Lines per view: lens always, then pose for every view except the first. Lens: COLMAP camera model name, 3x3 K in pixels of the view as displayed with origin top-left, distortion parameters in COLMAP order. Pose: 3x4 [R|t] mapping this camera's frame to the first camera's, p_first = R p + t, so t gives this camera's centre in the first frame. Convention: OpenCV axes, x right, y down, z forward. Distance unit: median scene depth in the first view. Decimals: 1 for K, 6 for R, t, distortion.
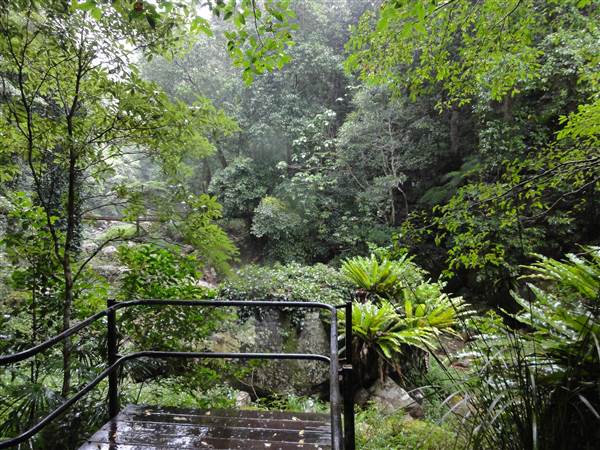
lens RADIAL K [[421.3, 0, 300.9], [0, 421.3, 223.5], [0, 0, 1]] dist [-0.003912, 0.001424]
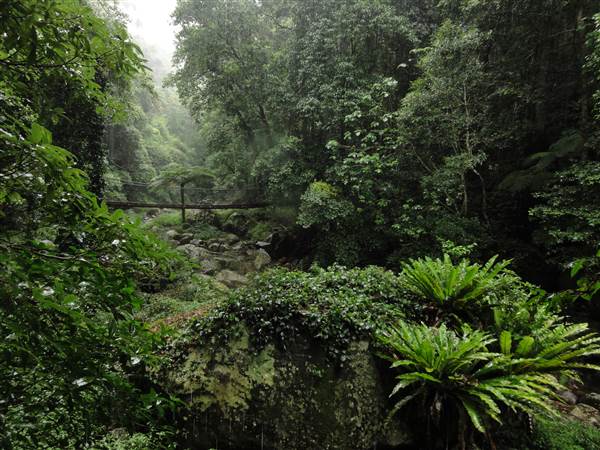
lens RADIAL K [[421.3, 0, 300.9], [0, 421.3, 223.5], [0, 0, 1]] dist [-0.003912, 0.001424]
pose [[0.990421, 0.012489, -0.137513, 0.011625], [-0.009094, 0.999639, 0.025293, 0.001587], [0.137779, -0.023801, 0.990177, 0.139528]]
